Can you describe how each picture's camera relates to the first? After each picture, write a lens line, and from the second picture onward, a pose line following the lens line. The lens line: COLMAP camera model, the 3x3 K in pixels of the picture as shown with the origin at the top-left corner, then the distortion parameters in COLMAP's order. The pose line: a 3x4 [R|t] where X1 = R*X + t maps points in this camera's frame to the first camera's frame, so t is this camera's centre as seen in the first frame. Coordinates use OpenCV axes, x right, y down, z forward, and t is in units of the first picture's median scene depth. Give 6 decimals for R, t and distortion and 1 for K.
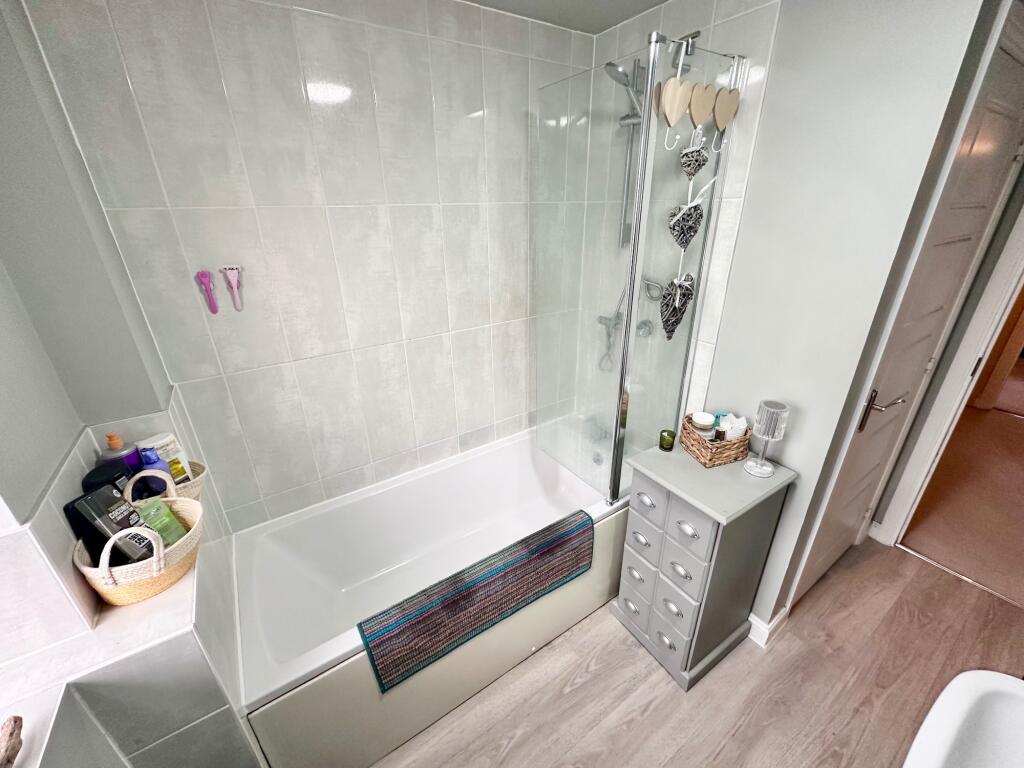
lens RADIAL K [[409.0, 0, 507.1], [0, 409.0, 383.1], [0, 0, 1]] dist [-0.001532, -0.000057]
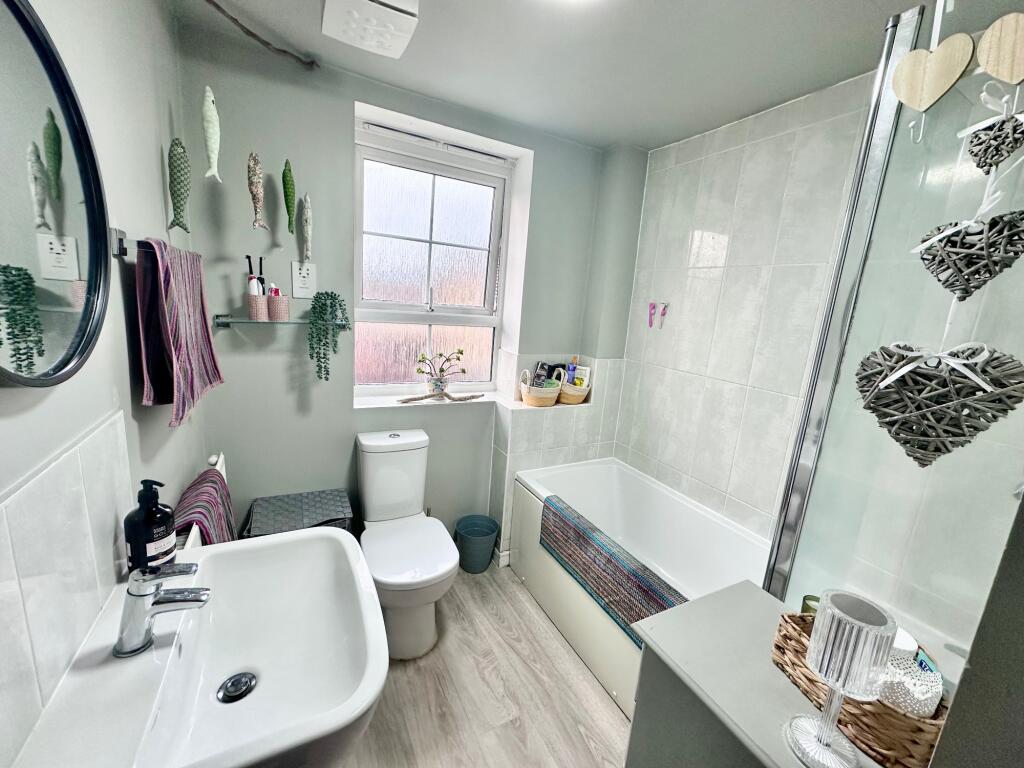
lens RADIAL K [[409.0, 0, 507.1], [0, 409.0, 383.1], [0, 0, 1]] dist [-0.001532, -0.000057]
pose [[-0.100004, 0.206199, -0.973386, 0.959350], [-0.462893, 0.856334, 0.228960, -0.071524], [0.880755, 0.473471, 0.009811, 0.483201]]
